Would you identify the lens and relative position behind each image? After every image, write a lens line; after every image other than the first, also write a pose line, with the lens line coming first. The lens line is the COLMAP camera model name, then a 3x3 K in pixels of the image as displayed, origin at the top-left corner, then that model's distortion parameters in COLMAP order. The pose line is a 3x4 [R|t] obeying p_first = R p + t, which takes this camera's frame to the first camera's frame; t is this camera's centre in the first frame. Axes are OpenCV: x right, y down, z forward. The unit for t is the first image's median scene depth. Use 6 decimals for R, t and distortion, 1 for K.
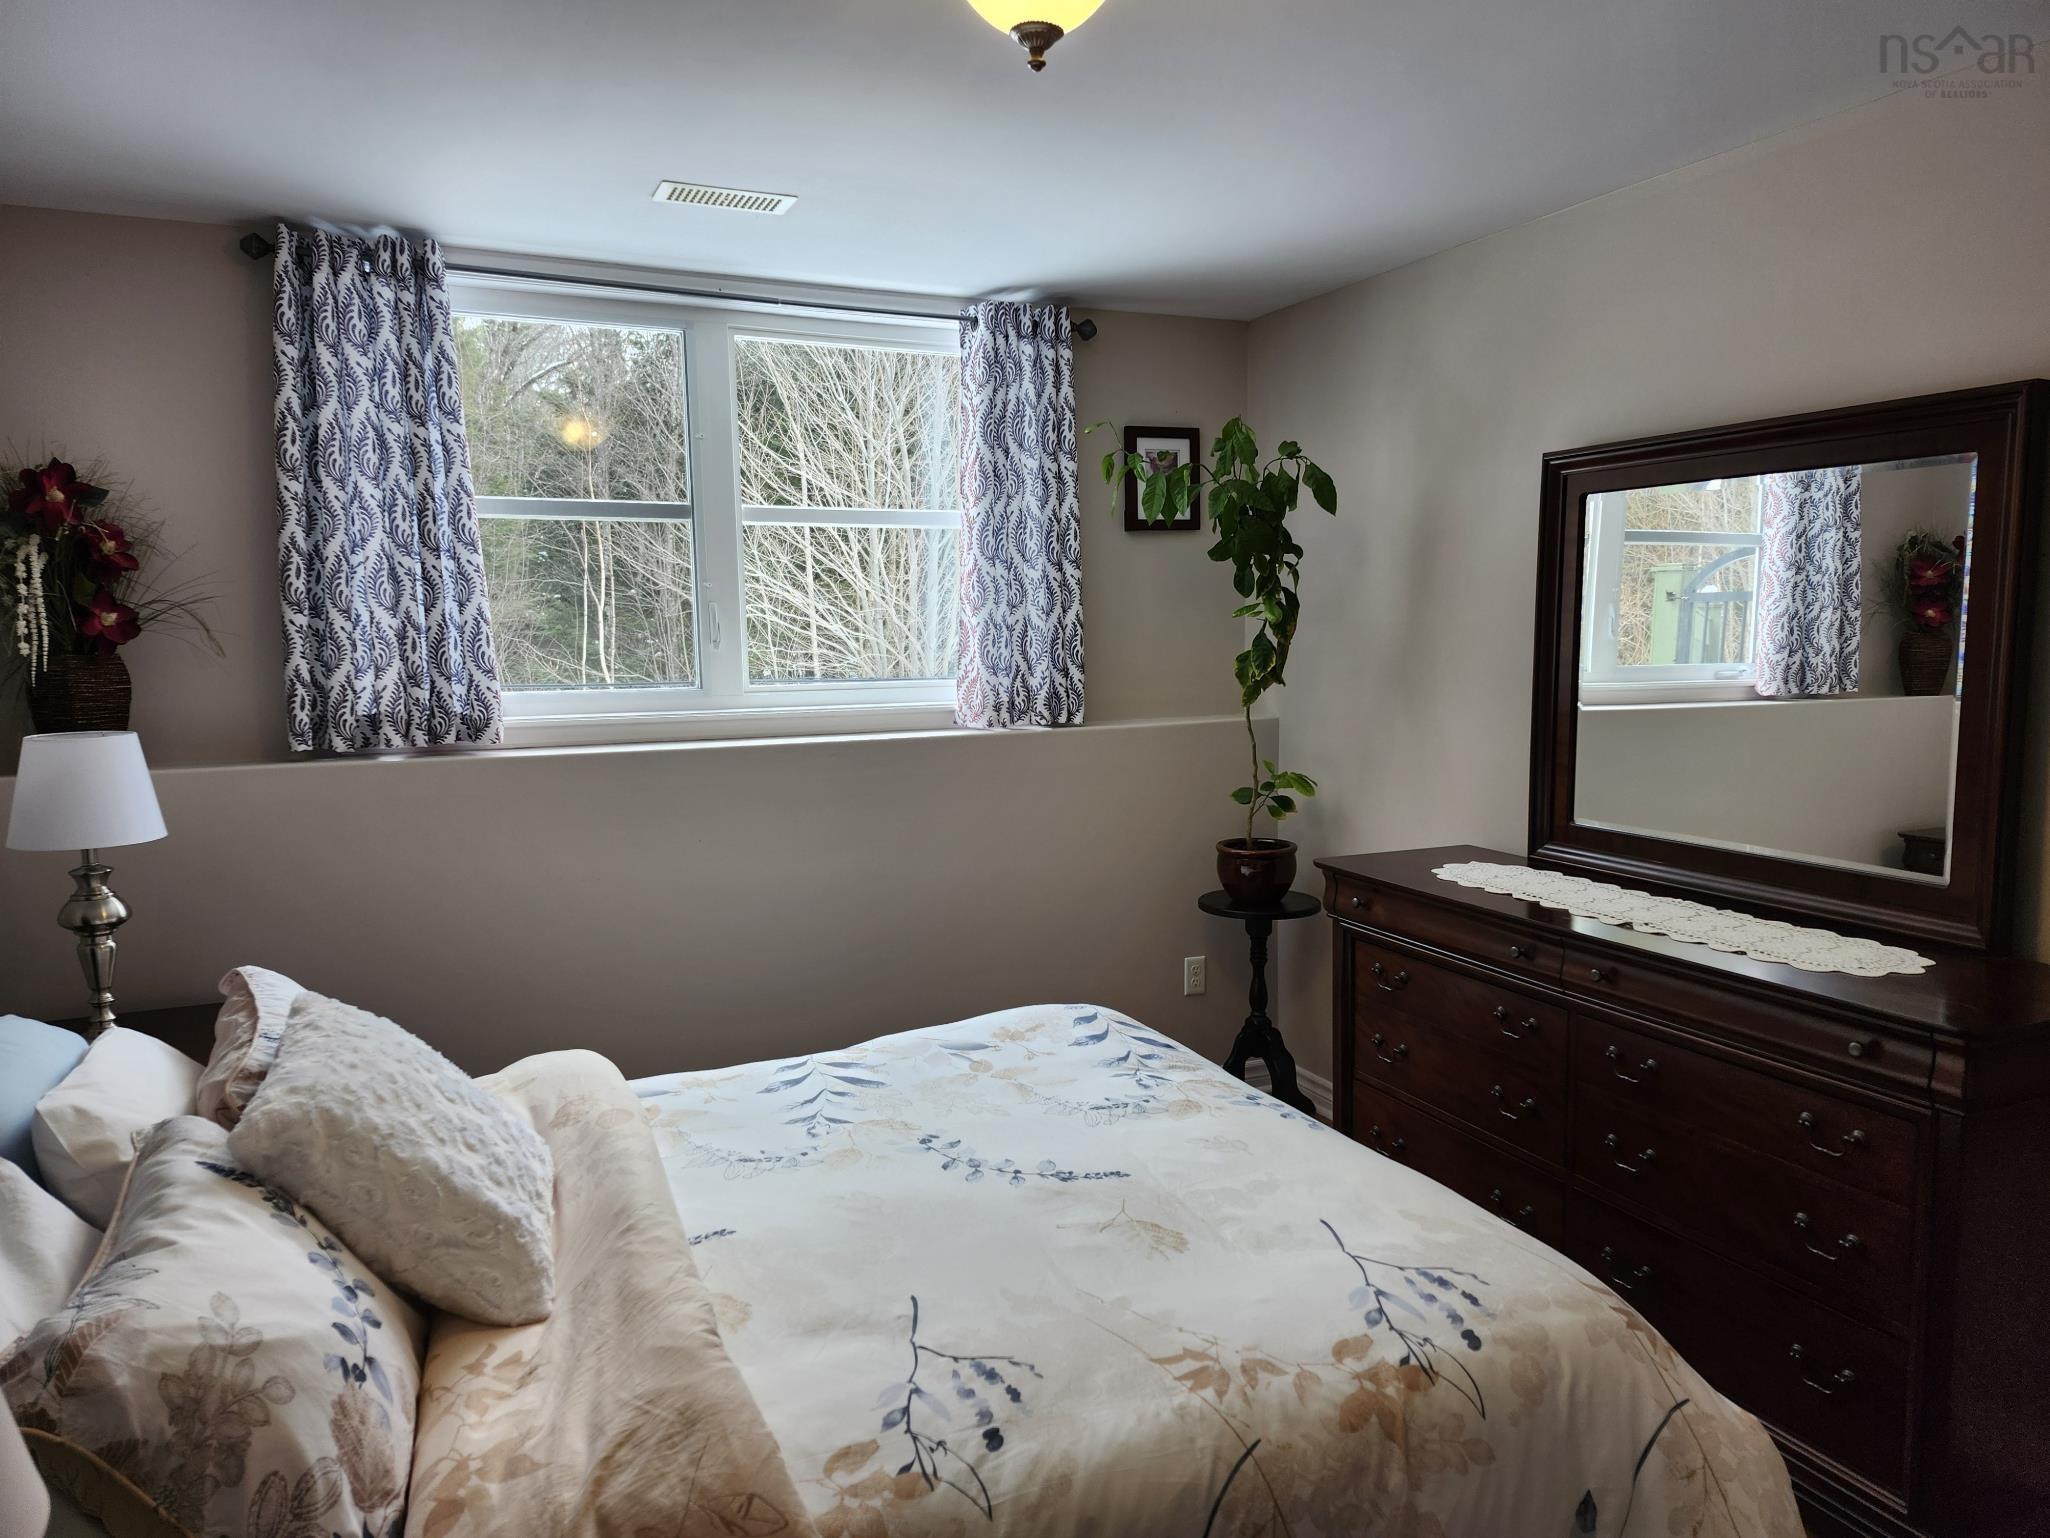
lens RADIAL K [[1422.9, 0, 1030.5], [0, 1422.9, 770.3], [0, 0, 1]] dist [0.071514, -0.077465]
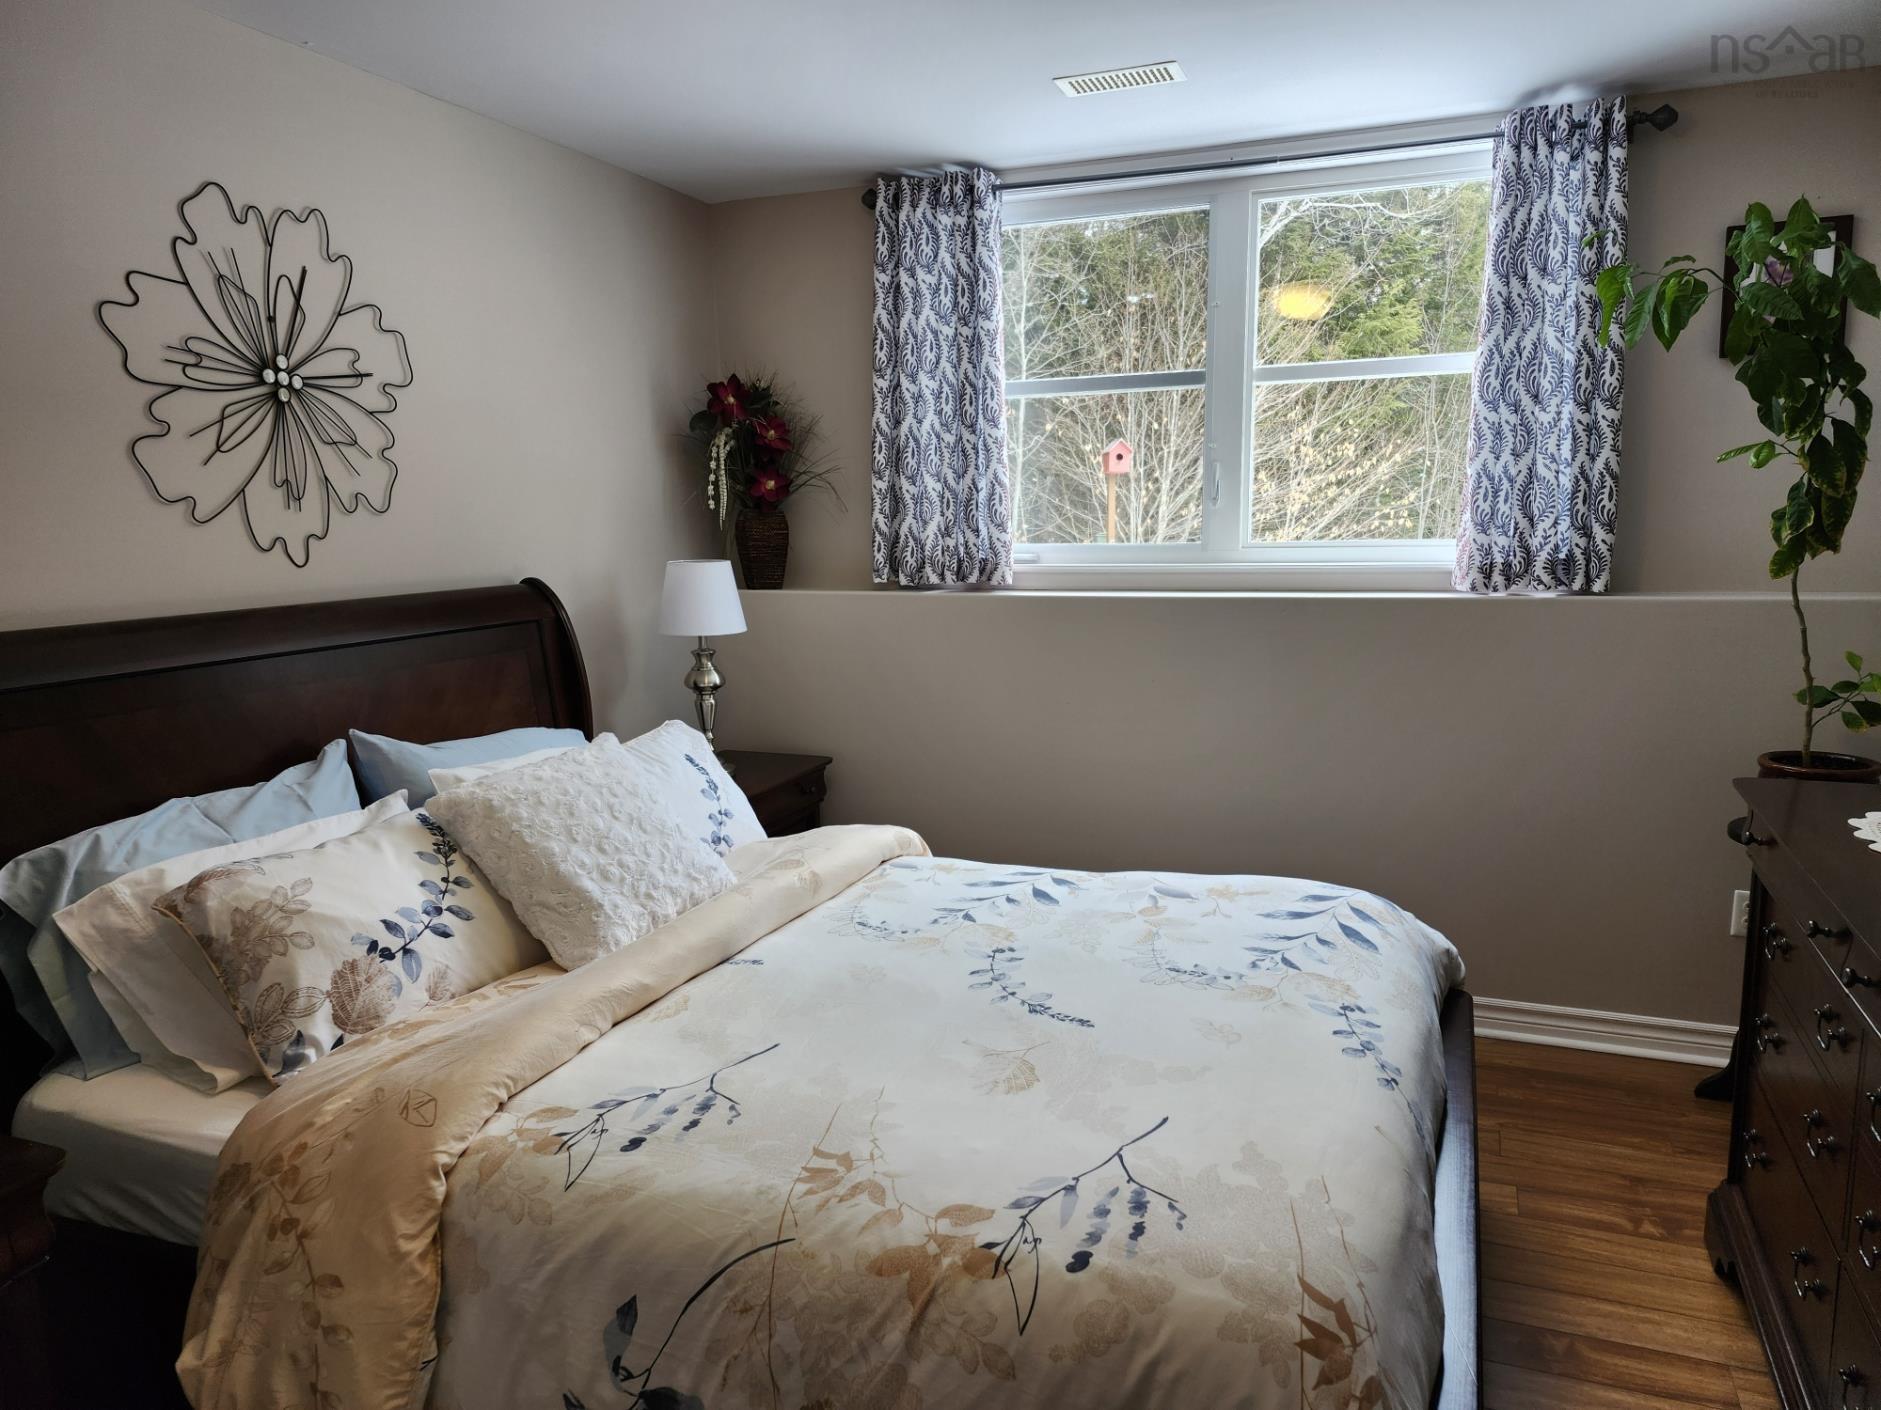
lens RADIAL K [[1307.2, 0, 940.5], [0, 1307.2, 705.0], [0, 0, 1]] dist [0.143448, -0.228706]
pose [[0.682784, 0.109264, -0.722403, 0.492160], [-0.067840, 0.993964, 0.086219, -0.010302], [0.727463, -0.009861, 0.686076, 0.224173]]
